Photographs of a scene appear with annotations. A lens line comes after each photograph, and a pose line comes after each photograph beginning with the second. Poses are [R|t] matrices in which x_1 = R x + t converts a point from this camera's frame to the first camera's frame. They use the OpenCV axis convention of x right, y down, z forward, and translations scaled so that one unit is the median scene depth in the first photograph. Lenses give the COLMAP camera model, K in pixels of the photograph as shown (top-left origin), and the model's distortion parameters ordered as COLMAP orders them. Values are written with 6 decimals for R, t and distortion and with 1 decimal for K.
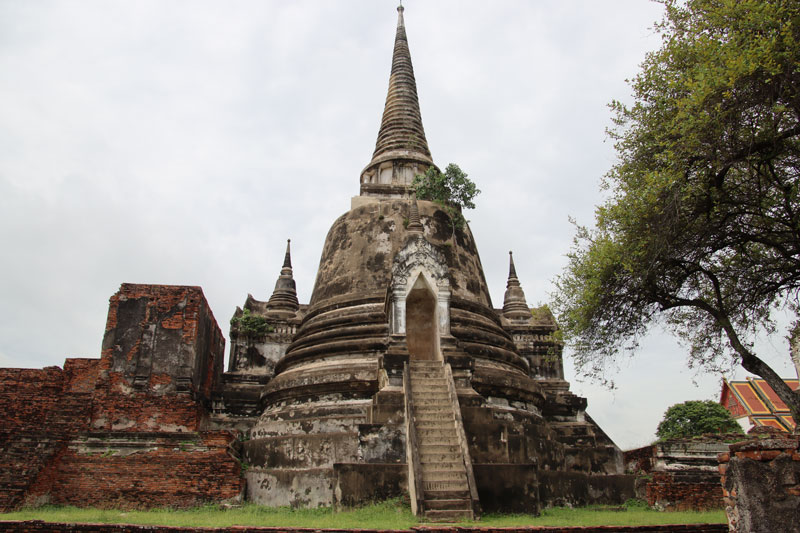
lens RADIAL K [[597.2, 0, 400.0], [0, 597.2, 266.5], [0, 0, 1]] dist [-0.140650, 0.091743]
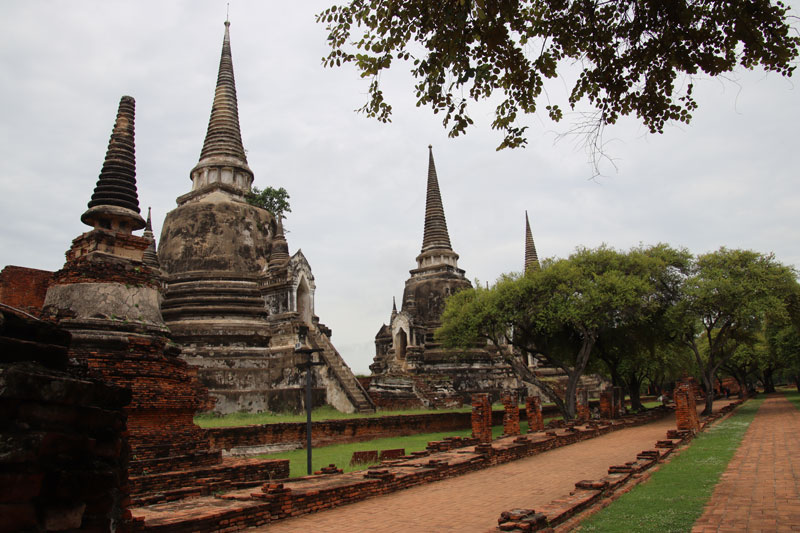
lens RADIAL K [[597.2, 0, 400.0], [0, 597.2, 266.5], [0, 0, 1]] dist [-0.140650, 0.091743]
pose [[0.635547, 0.148614, 0.757624, -0.937949], [-0.252647, 0.967304, 0.022194, -0.105160], [-0.729554, -0.205517, 0.652314, -0.244999]]
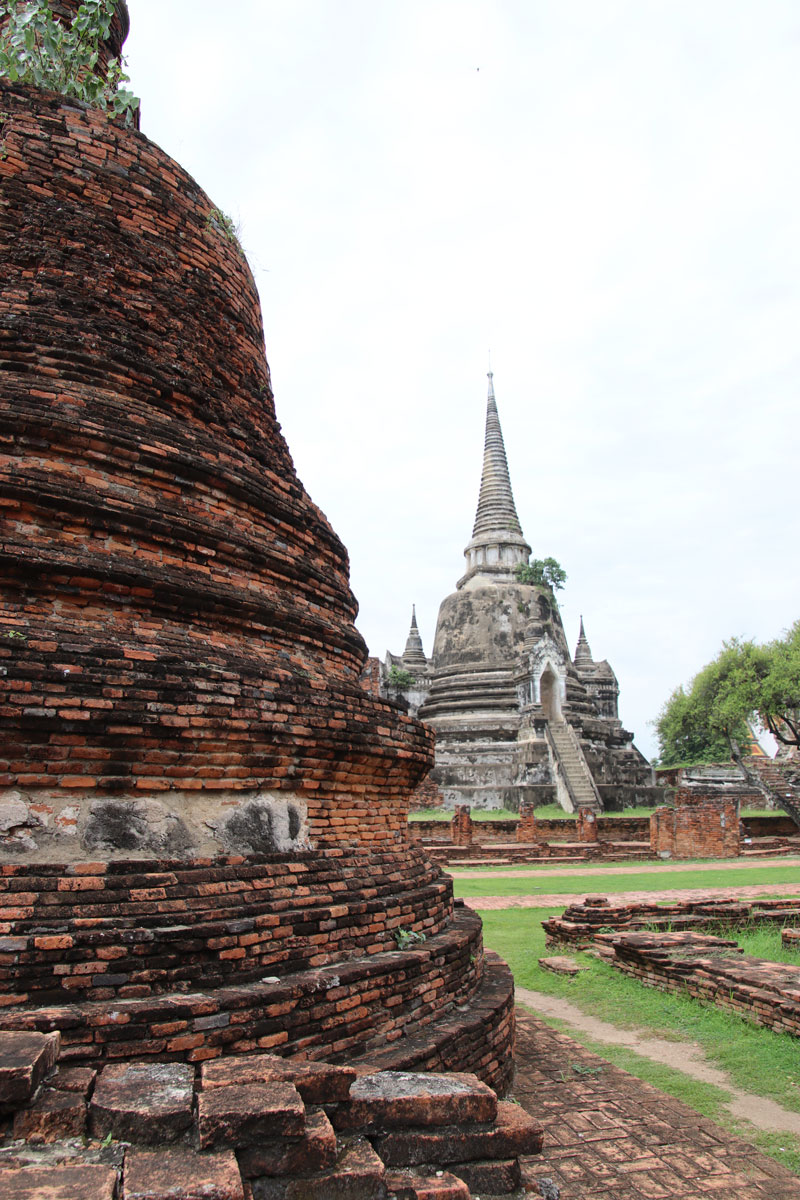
lens RADIAL K [[895.9, 0, 400.6], [0, 895.9, 623.2], [0, 0, 1]] dist [-0.140650, 0.091743]
pose [[0.989840, 0.024083, 0.140131, -0.589400], [-0.050157, 0.981336, 0.185644, -0.436775], [-0.133045, -0.190787, 0.972574, -1.025314]]
